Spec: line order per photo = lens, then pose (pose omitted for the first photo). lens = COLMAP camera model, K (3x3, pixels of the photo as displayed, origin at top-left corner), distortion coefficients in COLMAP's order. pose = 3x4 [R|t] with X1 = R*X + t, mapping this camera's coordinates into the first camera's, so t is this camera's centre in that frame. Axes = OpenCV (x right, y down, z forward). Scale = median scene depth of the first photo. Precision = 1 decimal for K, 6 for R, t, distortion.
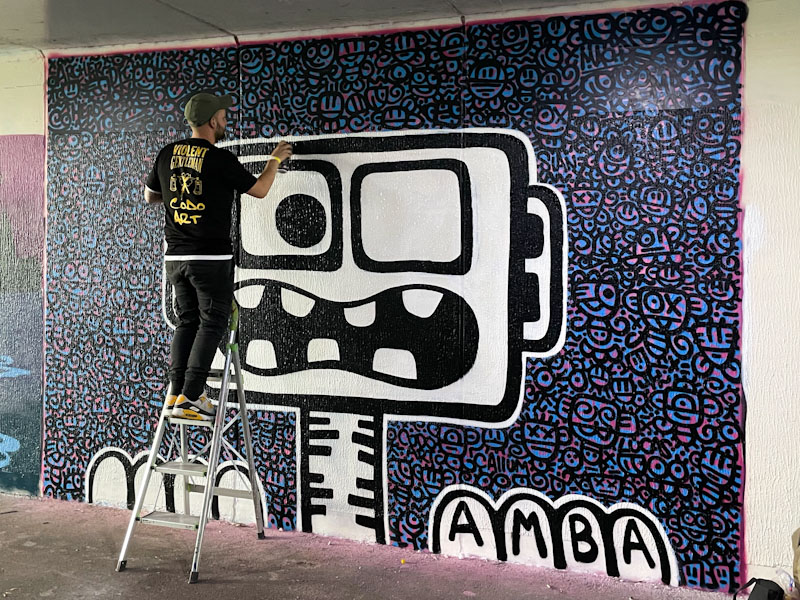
lens RADIAL K [[610.7, 0, 400.0], [0, 610.7, 300.0], [0, 0, 1]] dist [0.027991, -0.006609]
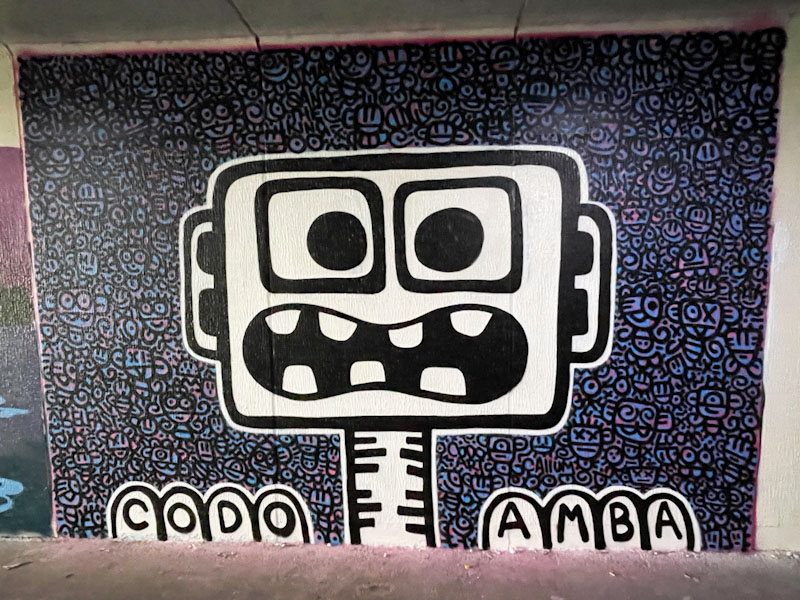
lens RADIAL K [[419.7, 0, 400.0], [0, 419.7, 300.0], [0, 0, 1]] dist [0.001224, 0.000302]
pose [[0.987559, 0.004041, -0.157200, 0.024458], [-0.002998, 0.999972, 0.006872, -0.029237], [0.157223, -0.006315, 0.987543, 0.249246]]
